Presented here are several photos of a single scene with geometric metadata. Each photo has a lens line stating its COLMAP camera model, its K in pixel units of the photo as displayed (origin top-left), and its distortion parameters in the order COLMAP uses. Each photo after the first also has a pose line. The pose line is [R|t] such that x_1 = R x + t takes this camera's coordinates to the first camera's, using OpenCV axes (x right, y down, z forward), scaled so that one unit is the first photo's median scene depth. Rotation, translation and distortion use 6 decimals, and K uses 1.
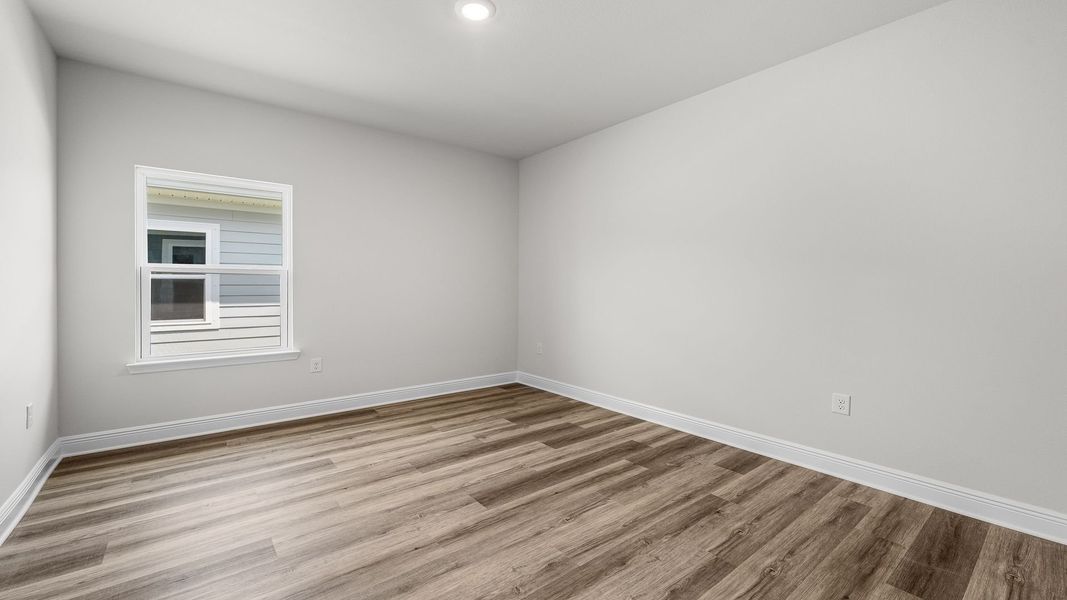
lens RADIAL K [[438.9, 0, 533.1], [0, 438.9, 293.7], [0, 0, 1]] dist [0.000098, 0.000049]
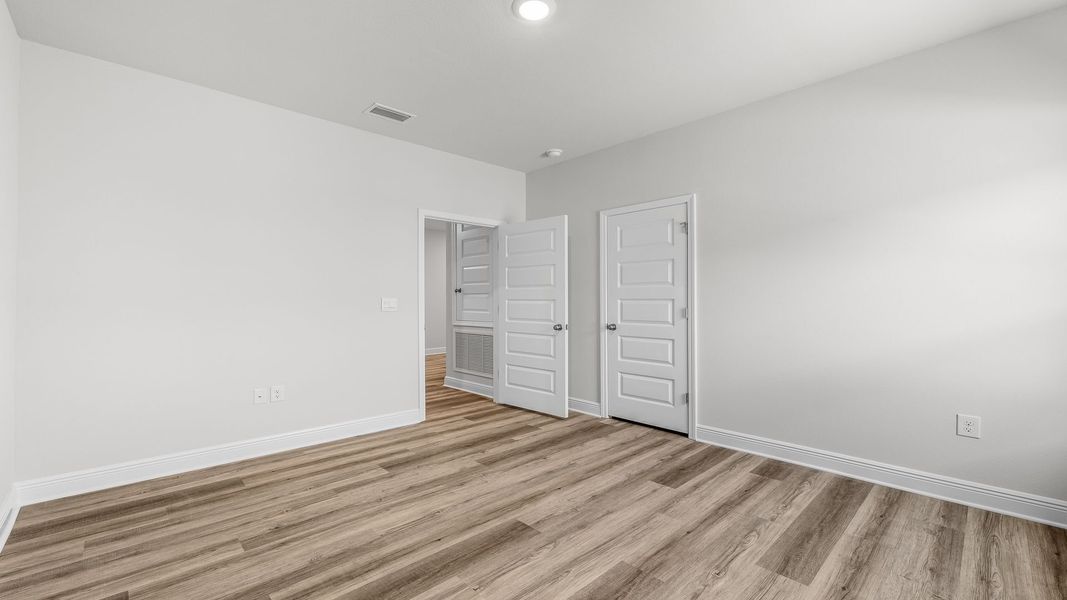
lens RADIAL K [[438.9, 0, 534.0], [0, 438.9, 298.5], [0, 0, 1]] dist [0.000098, 0.000049]
pose [[-0.996259, -0.002850, -0.086374, -0.058768], [-0.004255, 0.999862, 0.016079, -0.025930], [0.086316, 0.016386, -0.996133, 2.000168]]
